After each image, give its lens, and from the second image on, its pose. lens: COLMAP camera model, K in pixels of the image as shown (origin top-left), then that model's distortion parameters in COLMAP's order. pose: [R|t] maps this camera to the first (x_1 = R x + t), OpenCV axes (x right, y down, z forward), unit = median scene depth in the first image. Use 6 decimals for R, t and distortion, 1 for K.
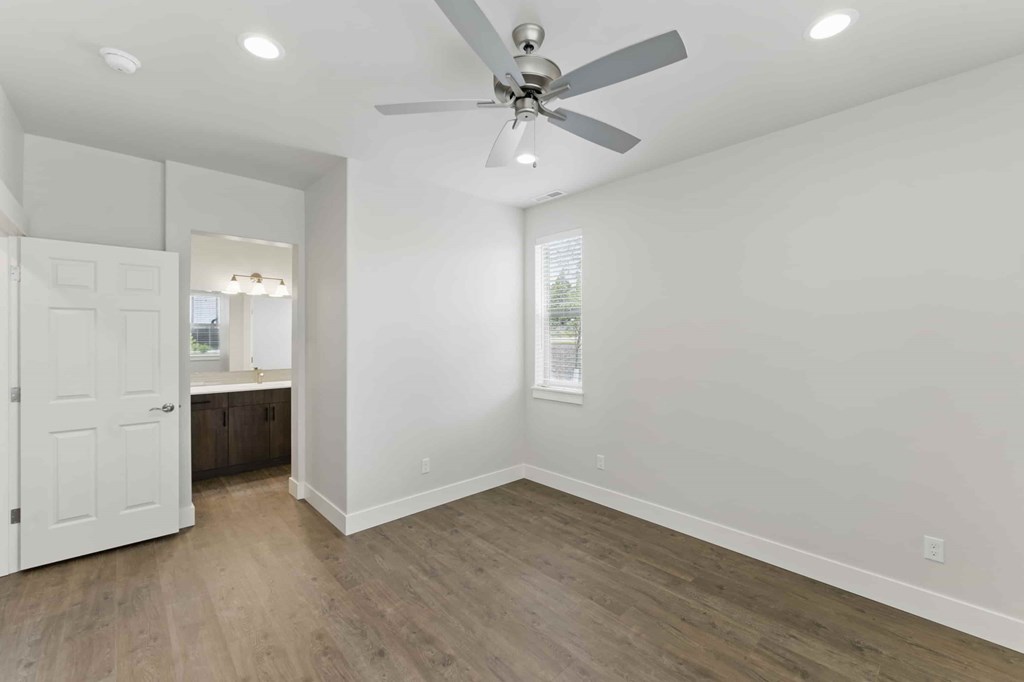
lens RADIAL K [[422.4, 0, 512.7], [0, 422.4, 340.1], [0, 0, 1]] dist [-0.000812, -0.000013]
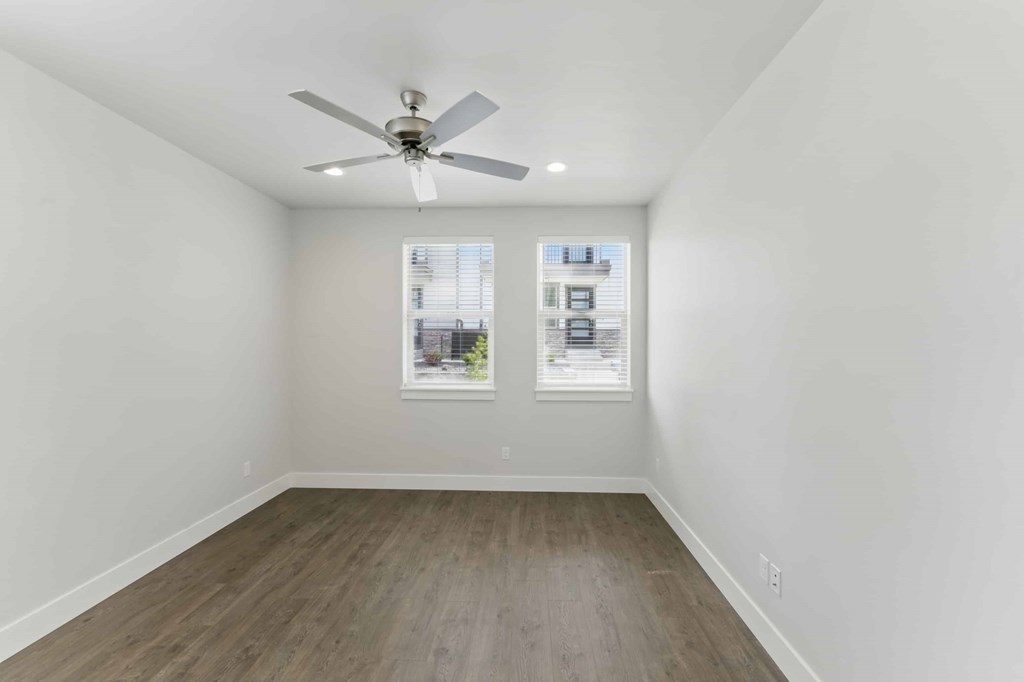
lens RADIAL K [[422.4, 0, 511.9], [0, 422.4, 342.9], [0, 0, 1]] dist [-0.000812, -0.000013]
pose [[-0.718342, -0.000918, 0.695690, -0.883391], [-0.001329, 0.999999, -0.000053, -0.005441], [-0.695689, -0.000962, -0.718342, 1.432541]]
